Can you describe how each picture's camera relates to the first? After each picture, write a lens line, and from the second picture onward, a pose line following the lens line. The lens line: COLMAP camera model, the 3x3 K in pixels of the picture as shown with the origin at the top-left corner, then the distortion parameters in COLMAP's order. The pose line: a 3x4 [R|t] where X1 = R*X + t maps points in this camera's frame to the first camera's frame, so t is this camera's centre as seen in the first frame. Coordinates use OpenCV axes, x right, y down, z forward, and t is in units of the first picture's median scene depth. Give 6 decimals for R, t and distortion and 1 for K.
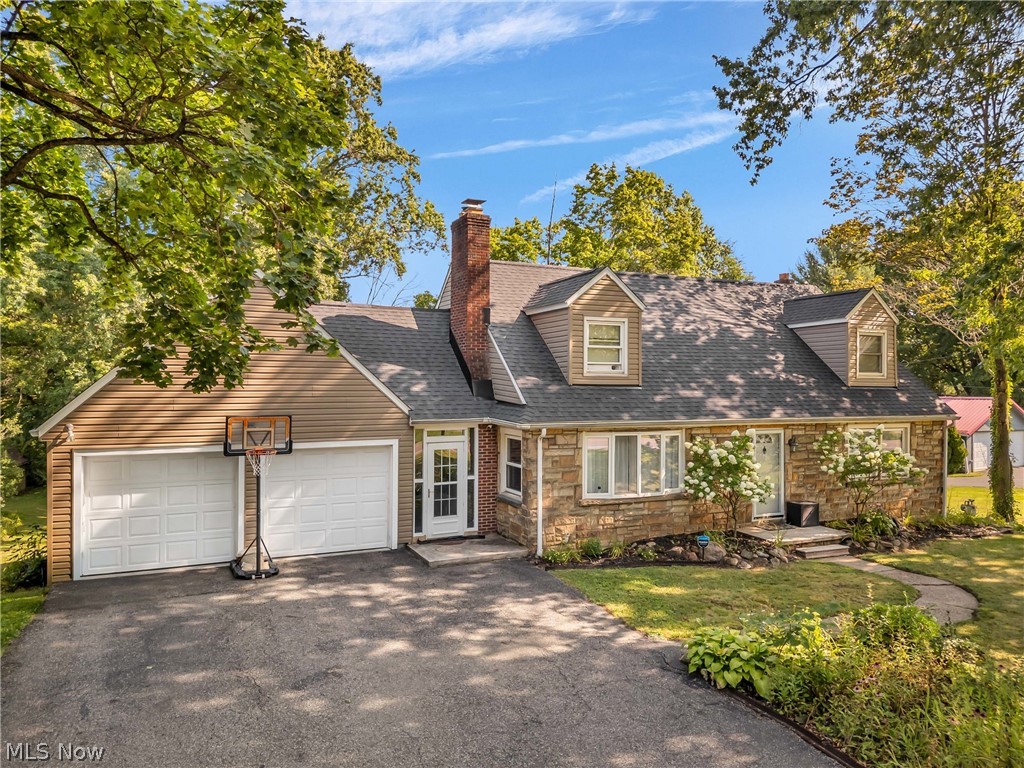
lens RADIAL K [[713.5, 0, 512.0], [0, 713.5, 384.0], [0, 0, 1]] dist [0.027869, -0.001852]
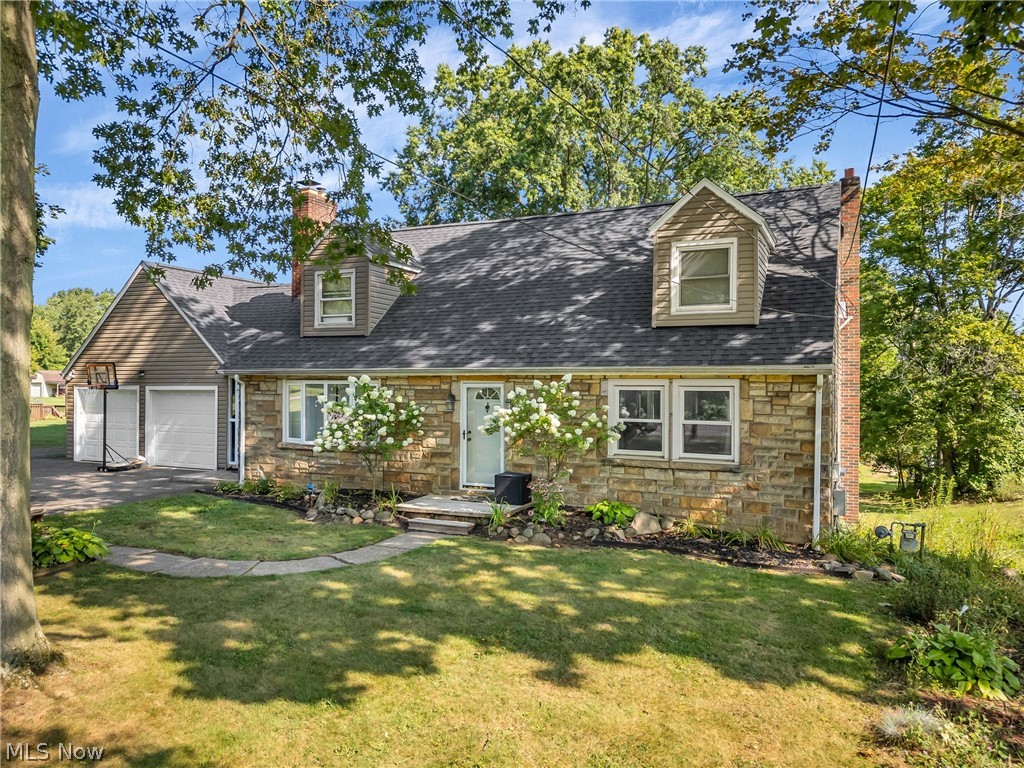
lens RADIAL K [[713.5, 0, 512.0], [0, 713.5, 384.0], [0, 0, 1]] dist [0.027869, -0.001852]
pose [[0.667871, 0.000355, -0.744277, 1.108157], [0.001758, 0.999996, 0.002055, 0.070838], [0.744275, -0.002680, 0.667868, 0.528231]]
